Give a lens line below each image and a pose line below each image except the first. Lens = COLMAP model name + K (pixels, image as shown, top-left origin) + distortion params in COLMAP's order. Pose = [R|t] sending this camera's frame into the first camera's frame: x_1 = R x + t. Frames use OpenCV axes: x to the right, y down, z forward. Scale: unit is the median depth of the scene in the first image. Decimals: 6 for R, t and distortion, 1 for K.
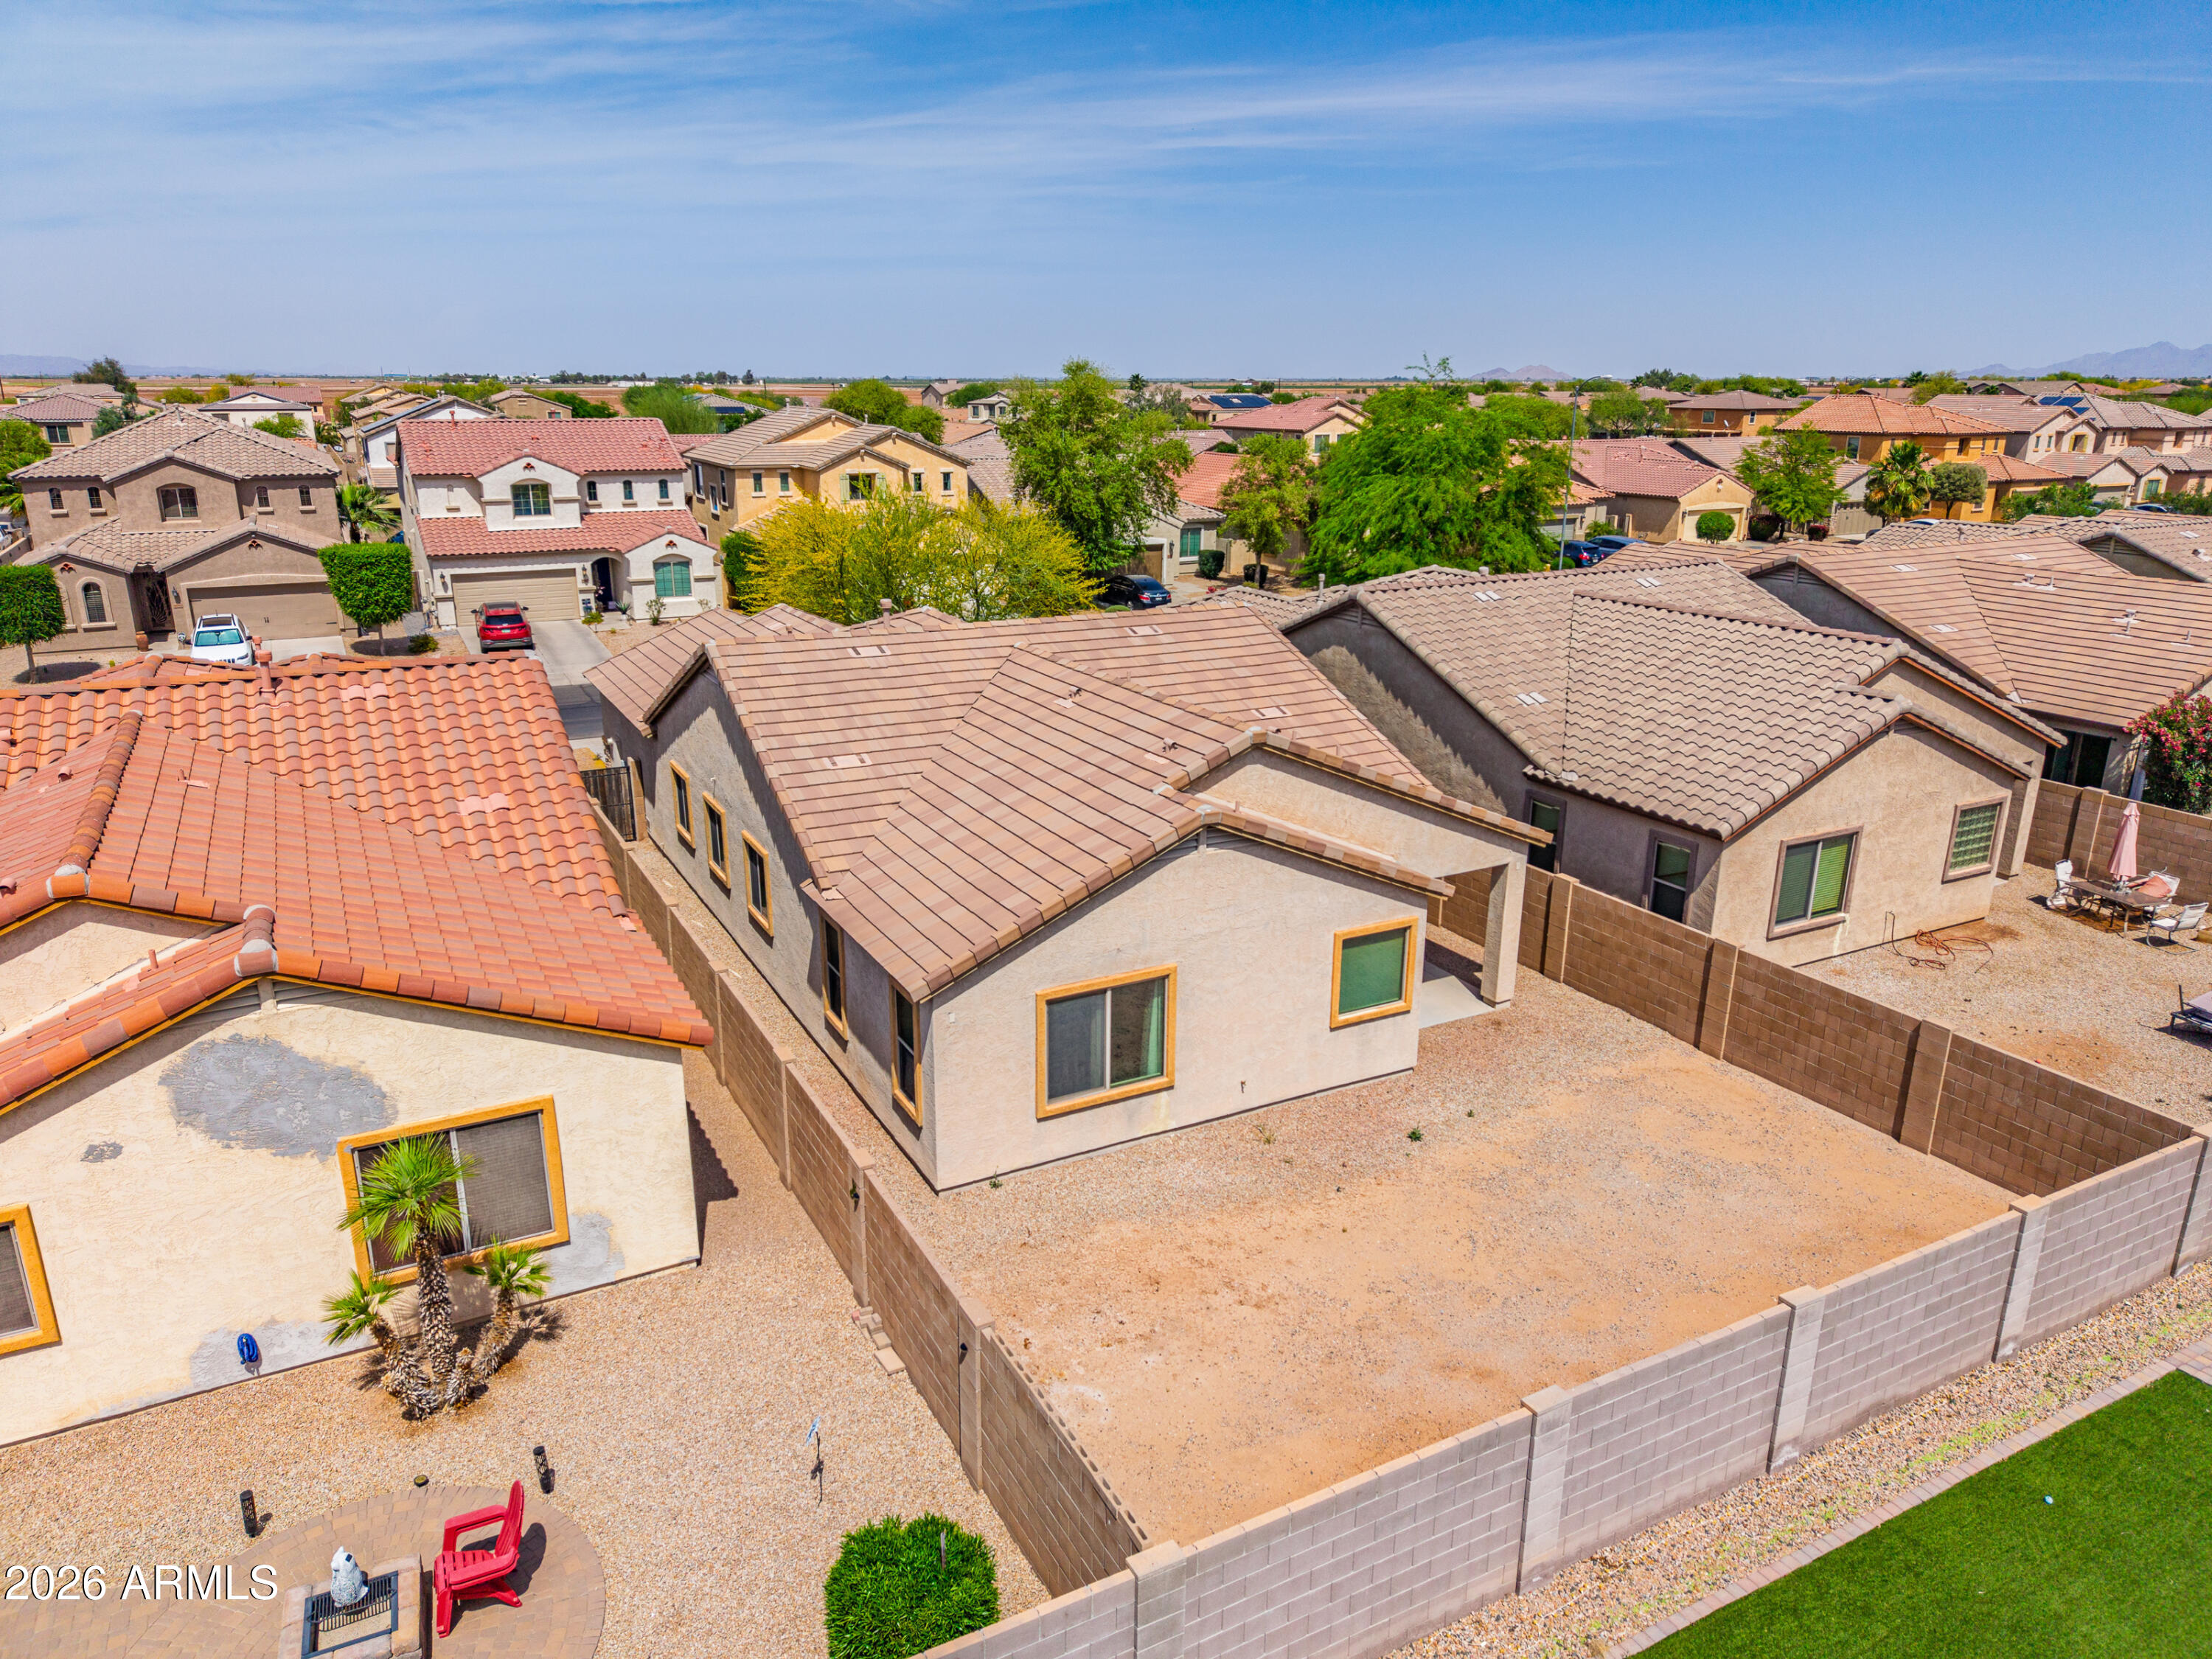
lens RADIAL K [[1476.6, 0, 1106.0], [0, 1476.6, 829.5], [0, 0, 1]] dist [0.042244, -0.048884]
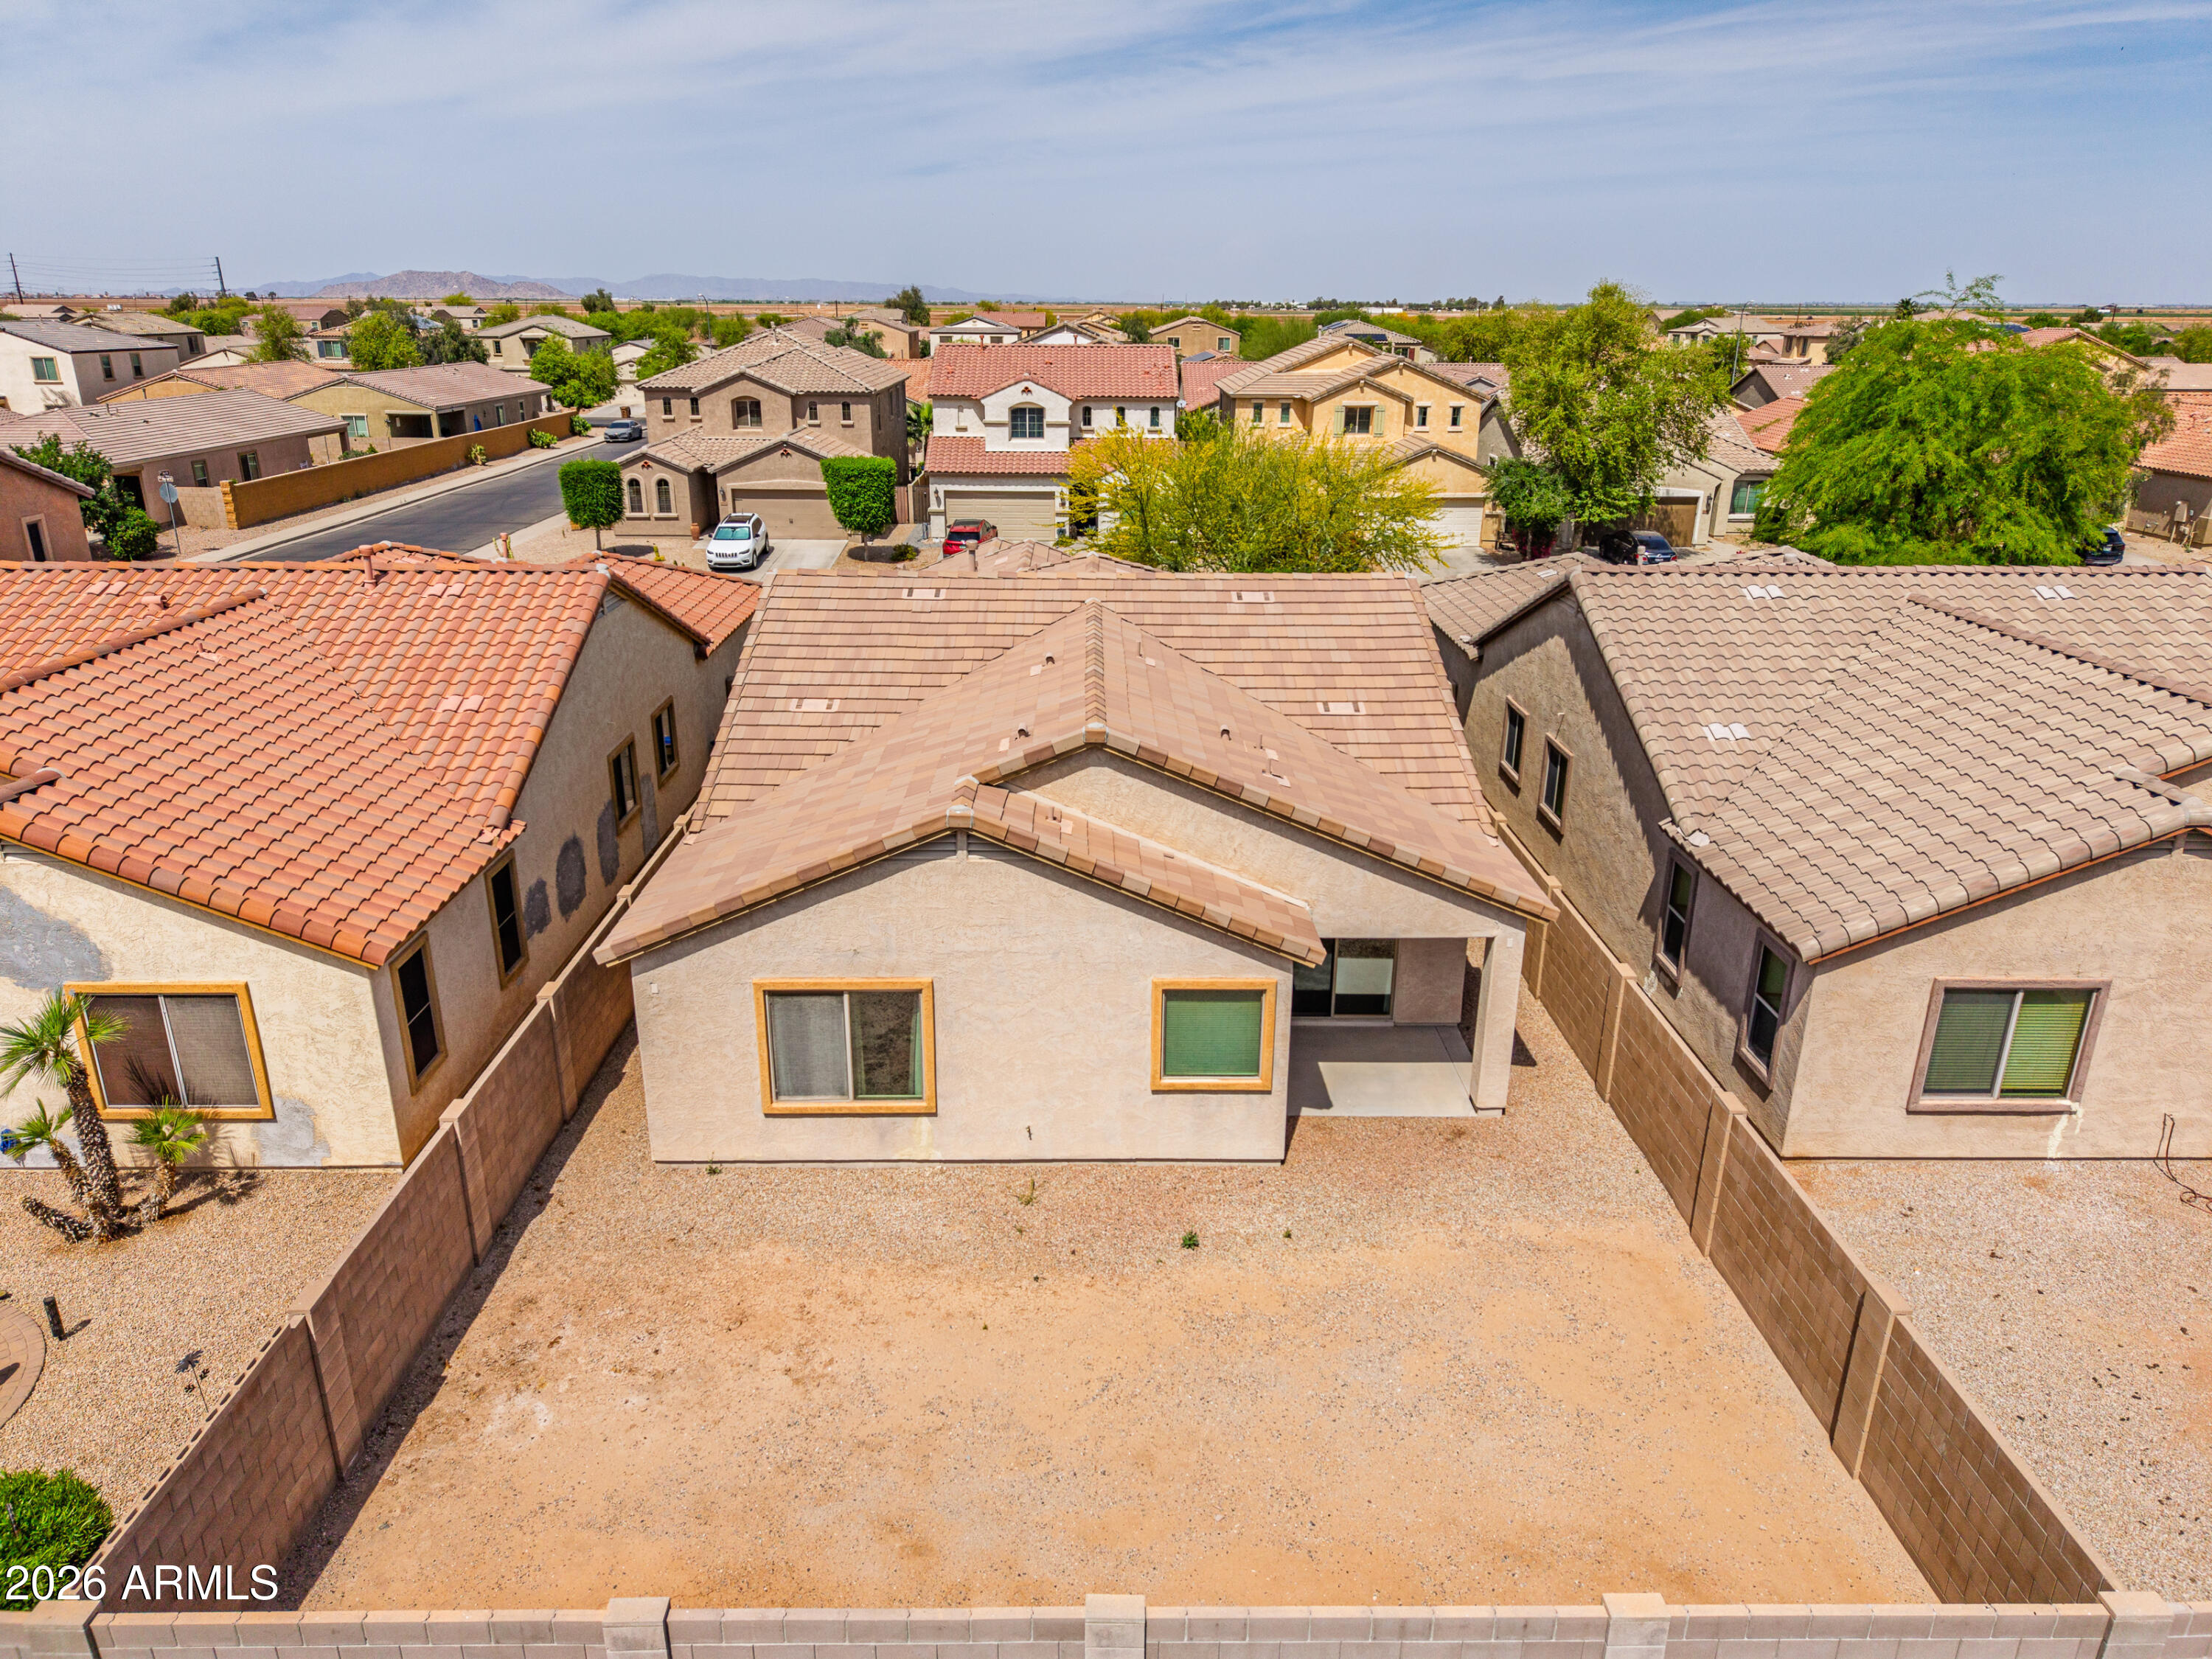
lens RADIAL K [[1476.6, 0, 1106.0], [0, 1476.6, 829.5], [0, 0, 1]] dist [0.042244, -0.048884]
pose [[0.888197, 0.156586, -0.431957, 0.367482], [-0.137124, 0.987629, 0.076063, -0.056756], [0.438523, -0.008327, 0.898681, 0.183997]]
